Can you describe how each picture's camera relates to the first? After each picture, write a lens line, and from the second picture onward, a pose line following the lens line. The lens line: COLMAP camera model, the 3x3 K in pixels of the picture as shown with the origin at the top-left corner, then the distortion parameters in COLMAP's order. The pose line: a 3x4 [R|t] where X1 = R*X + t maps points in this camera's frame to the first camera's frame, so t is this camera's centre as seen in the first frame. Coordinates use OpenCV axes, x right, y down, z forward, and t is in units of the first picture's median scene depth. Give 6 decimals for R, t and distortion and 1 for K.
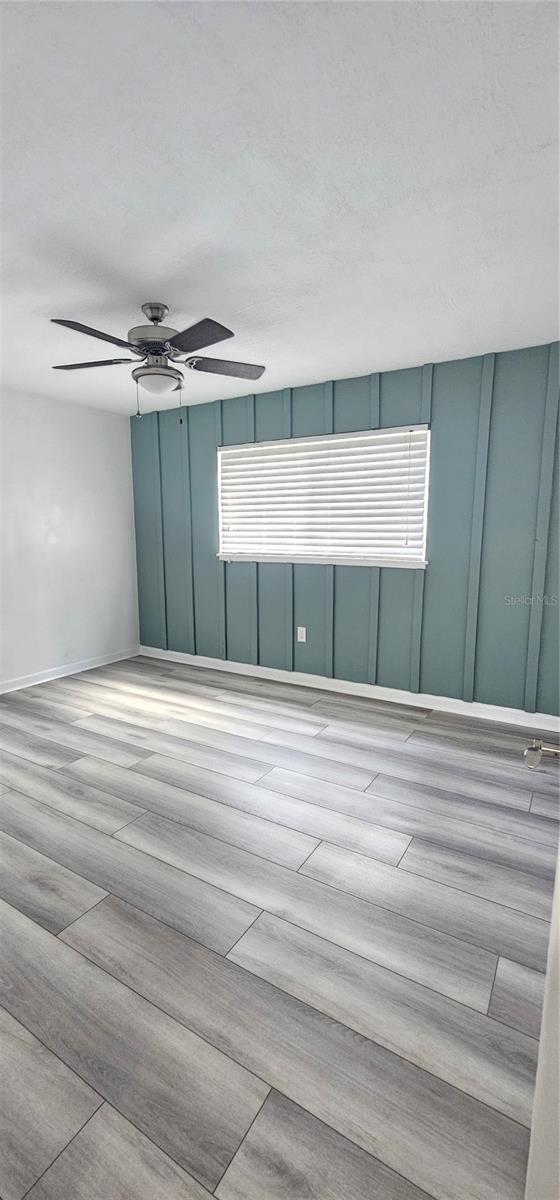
lens RADIAL K [[492.1, 0, 280.0], [0, 492.1, 600.0], [0, 0, 1]] dist [-0.000762, 0.000396]
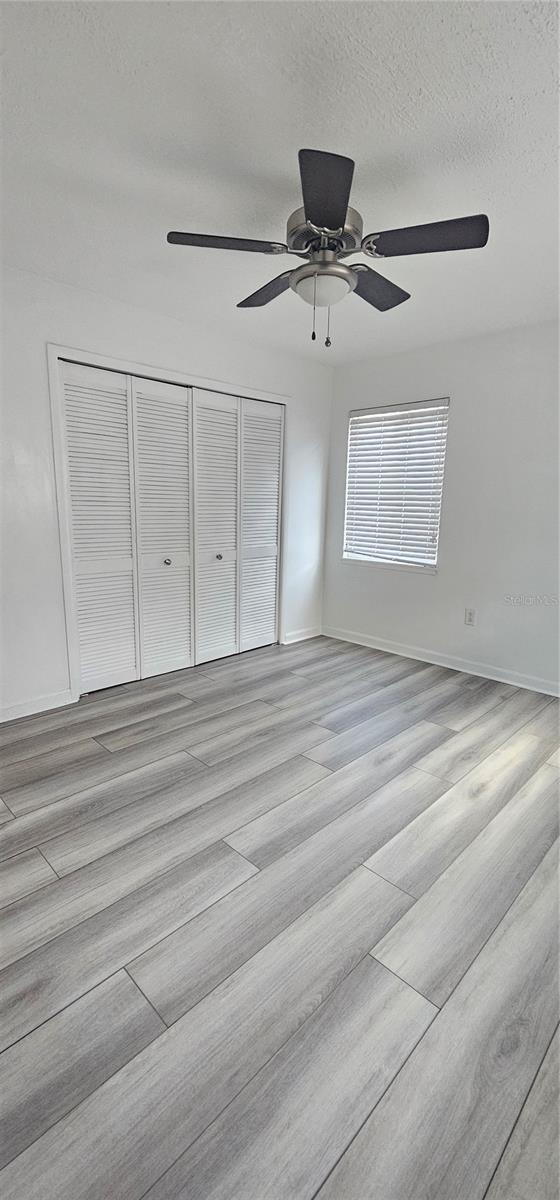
lens RADIAL K [[492.1, 0, 280.0], [0, 492.1, 600.0], [0, 0, 1]] dist [-0.000762, 0.000396]
pose [[-0.231801, 0.192408, -0.953545, 0.493554], [-0.158163, 0.959745, 0.232107, -0.135474], [0.959819, 0.204618, -0.192038, 1.020899]]
